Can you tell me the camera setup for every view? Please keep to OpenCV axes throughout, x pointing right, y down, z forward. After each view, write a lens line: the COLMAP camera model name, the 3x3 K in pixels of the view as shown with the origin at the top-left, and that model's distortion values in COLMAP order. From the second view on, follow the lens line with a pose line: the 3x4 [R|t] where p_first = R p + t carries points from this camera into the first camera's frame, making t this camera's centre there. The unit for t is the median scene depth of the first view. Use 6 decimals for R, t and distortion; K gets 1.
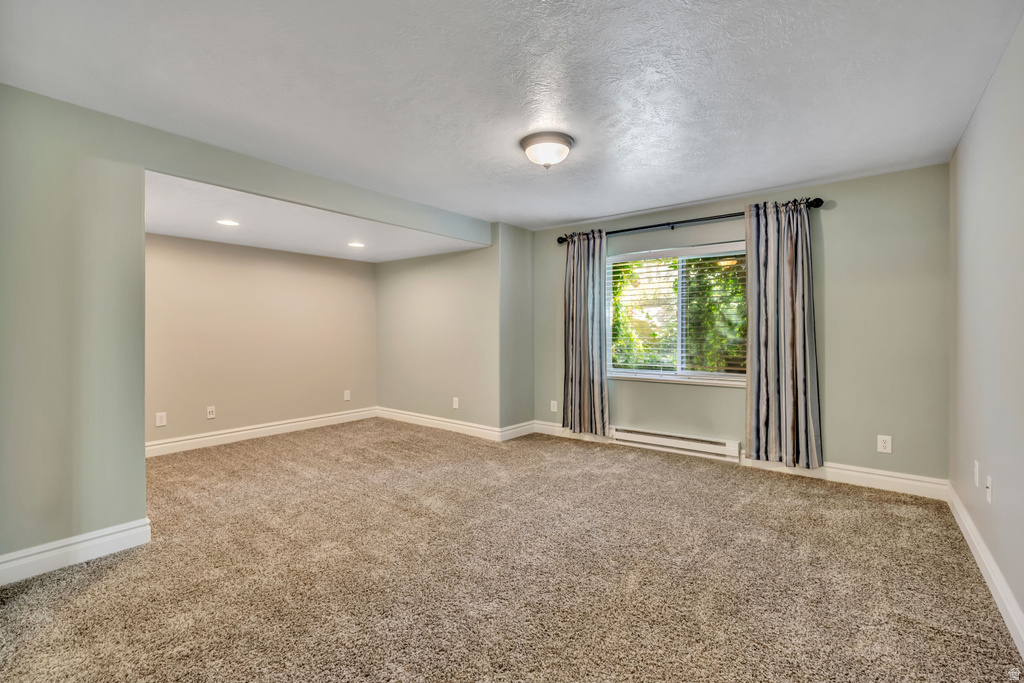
lens RADIAL K [[447.4, 0, 514.2], [0, 447.4, 331.3], [0, 0, 1]] dist [-0.004230, 0.000288]
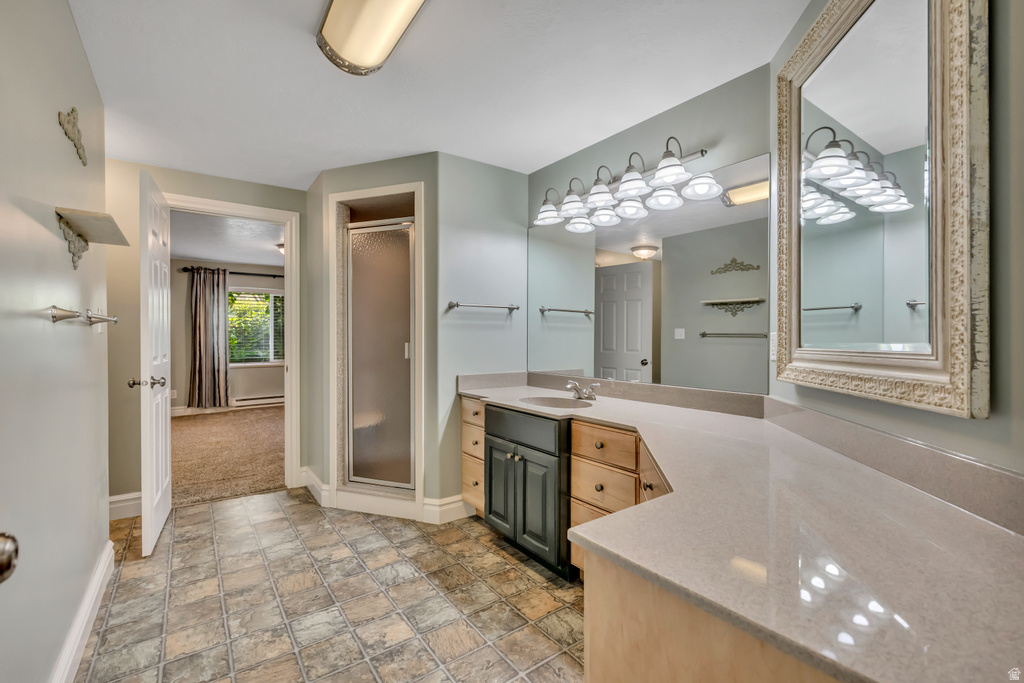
lens RADIAL K [[447.4, 0, 510.8], [0, 447.4, 341.2], [0, 0, 1]] dist [-0.004230, 0.000288]
pose [[0.278845, -0.003386, 0.960330, -0.976478], [-0.003274, 0.999985, 0.004476, 0.004662], [-0.960331, -0.004392, 0.278829, -0.343801]]
